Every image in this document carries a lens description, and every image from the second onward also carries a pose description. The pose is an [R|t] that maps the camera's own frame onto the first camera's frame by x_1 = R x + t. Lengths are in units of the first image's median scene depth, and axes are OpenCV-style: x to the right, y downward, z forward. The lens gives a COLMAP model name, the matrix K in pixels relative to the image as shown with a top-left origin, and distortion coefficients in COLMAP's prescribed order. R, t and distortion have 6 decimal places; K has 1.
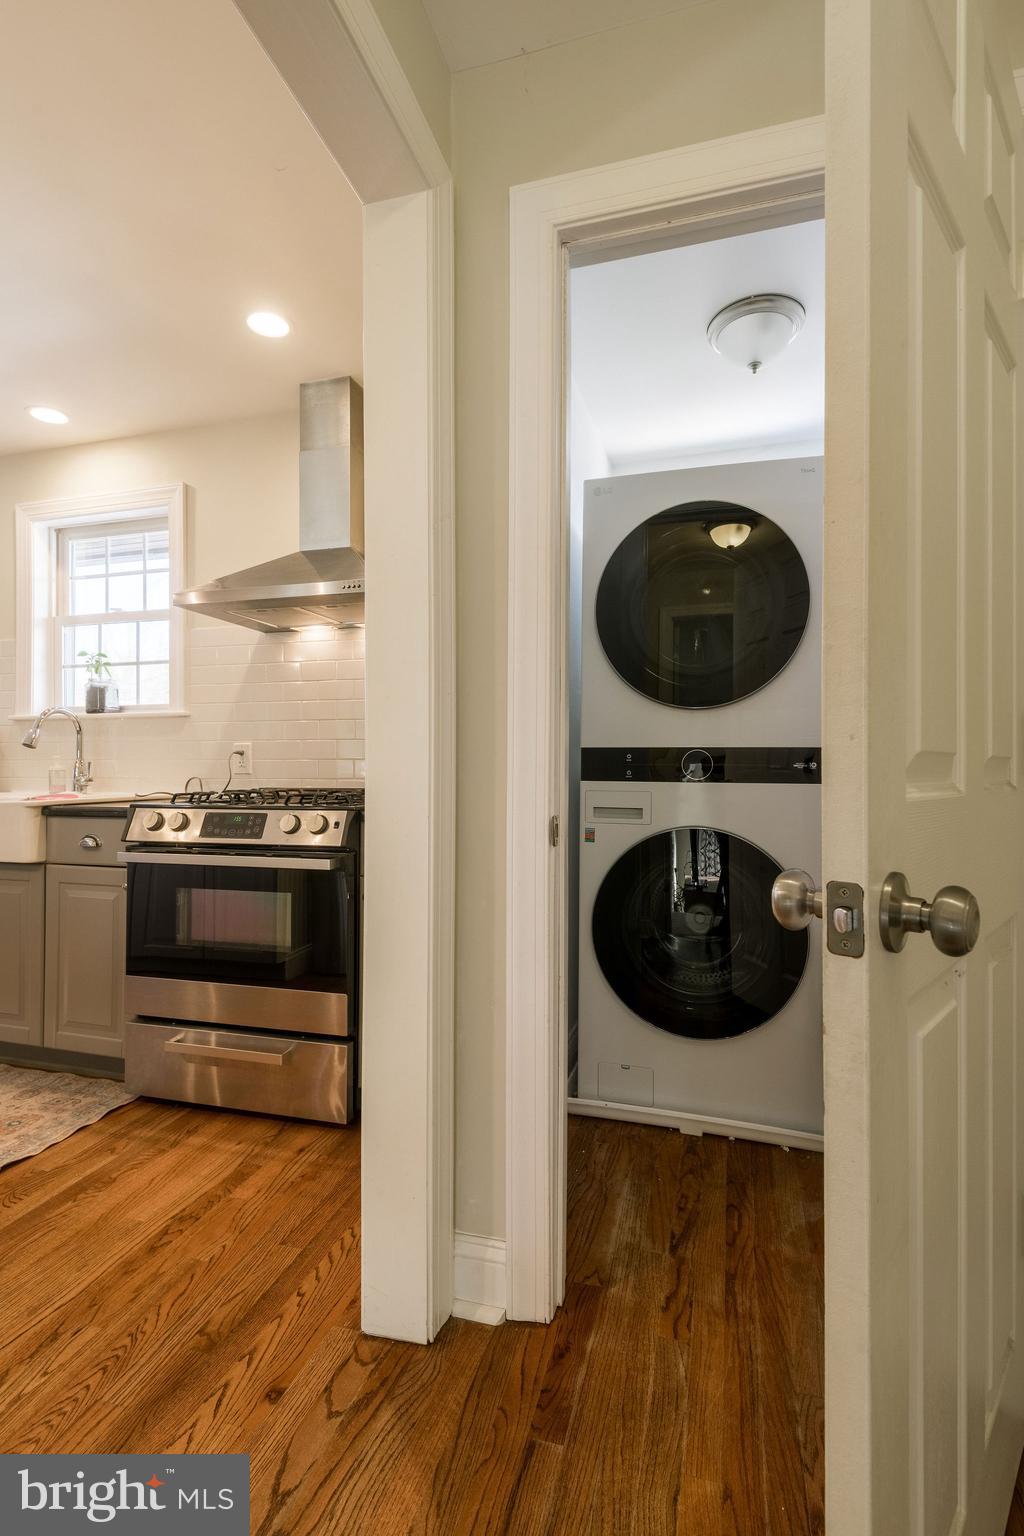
lens RADIAL K [[729.4, 0, 513.8], [0, 729.4, 768.2], [0, 0, 1]] dist [0.006870, 0.000539]
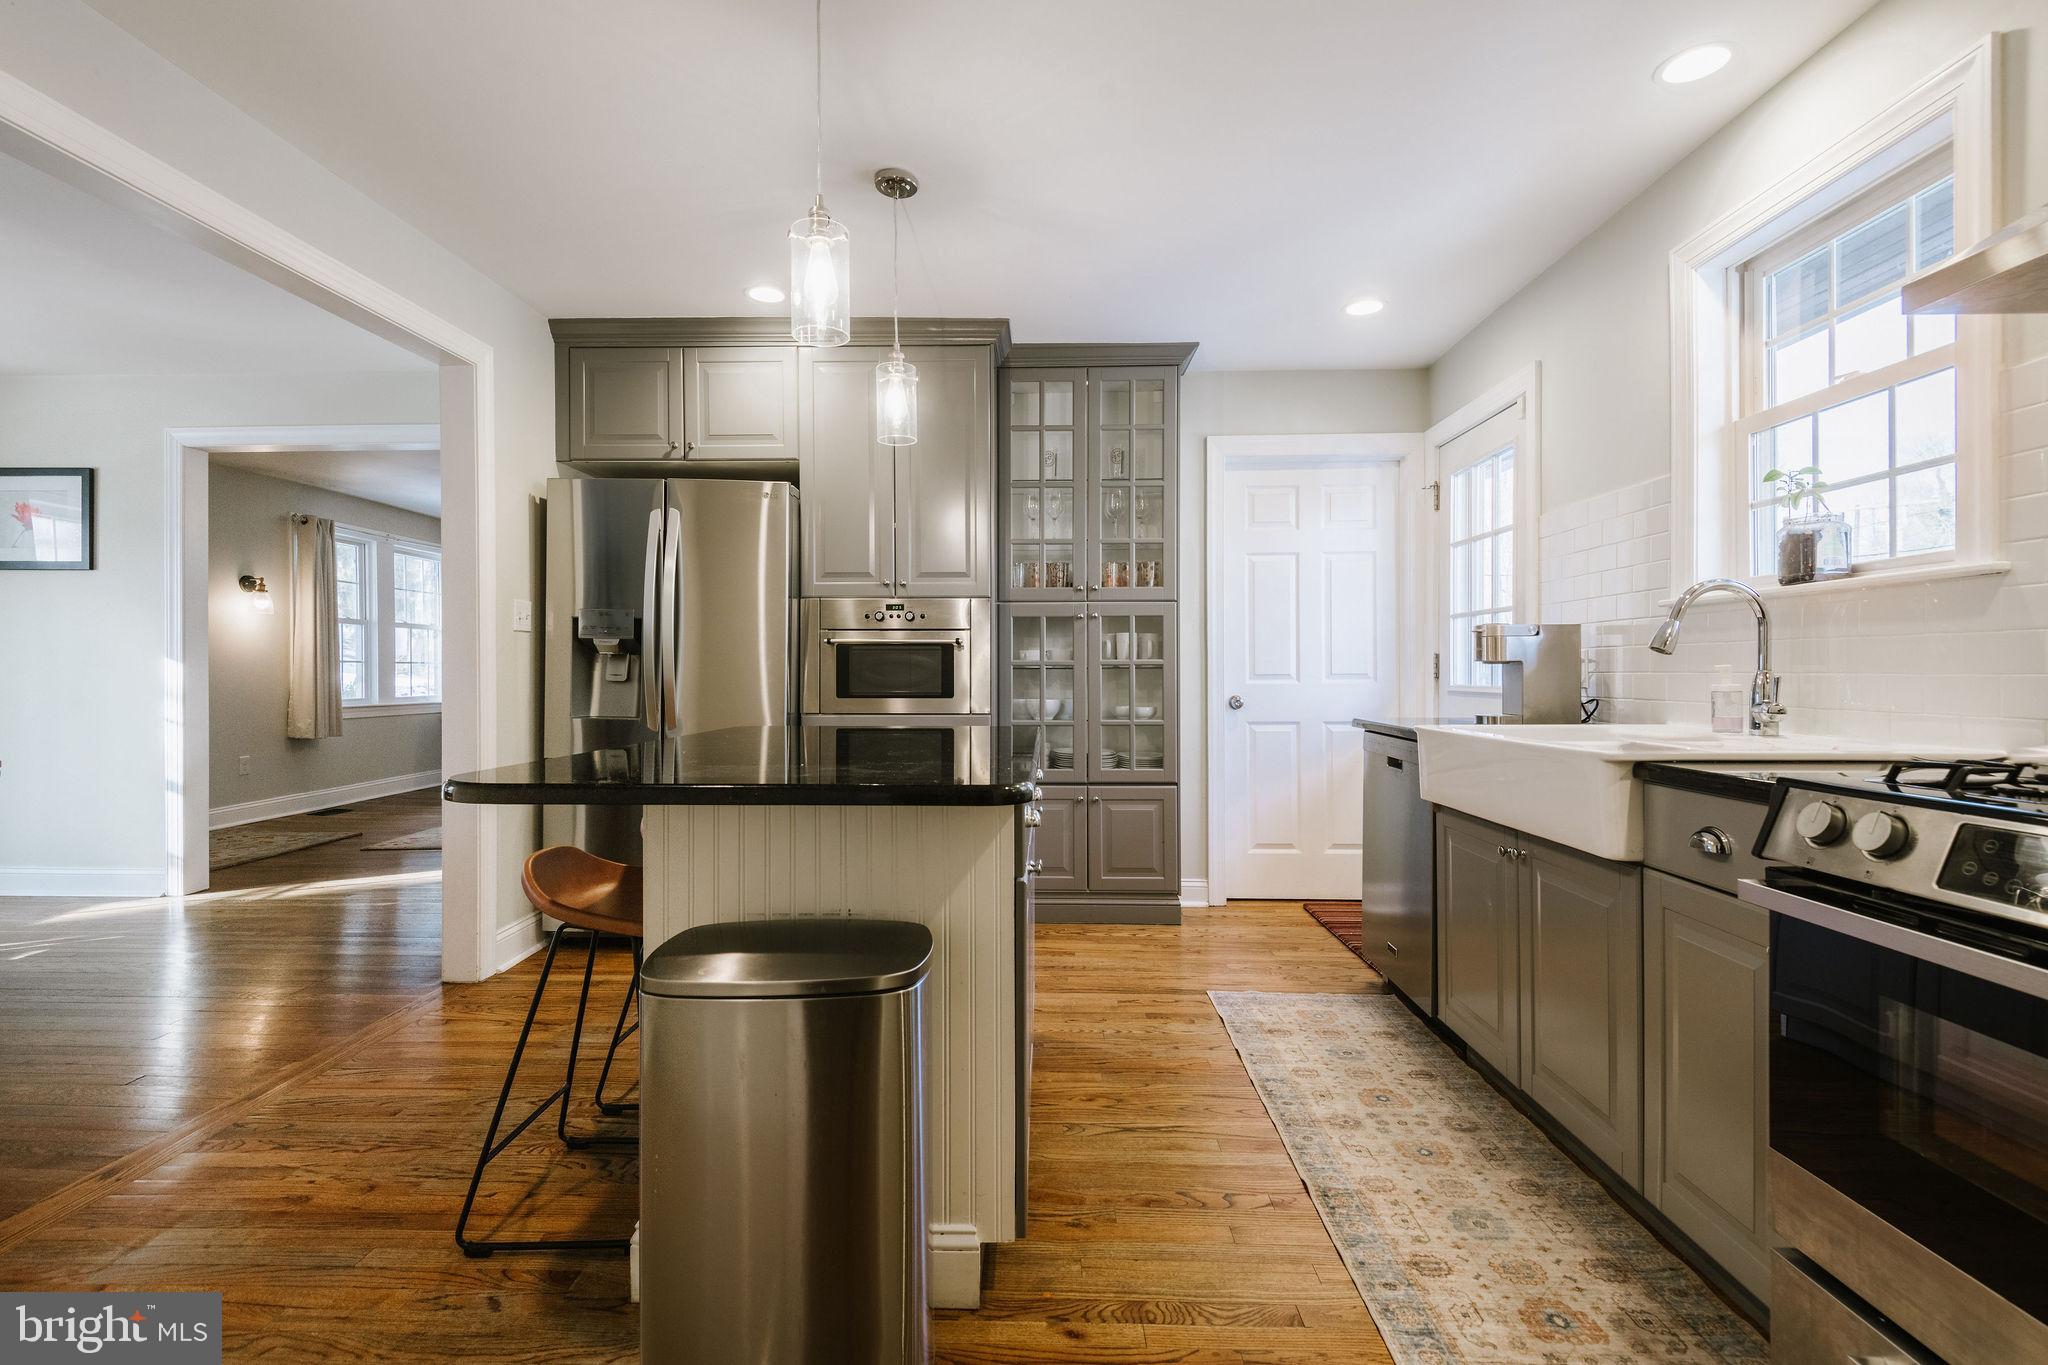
lens RADIAL K [[972.5, 0, 1024.5], [0, 972.5, 670.0], [0, 0, 1]] dist [0.006870, 0.000539]
pose [[0.260921, -0.001247, -0.965359, -0.040717], [0.005600, 0.999984, 0.000222, -0.017235], [0.965344, -0.005463, 0.260924, 0.295231]]
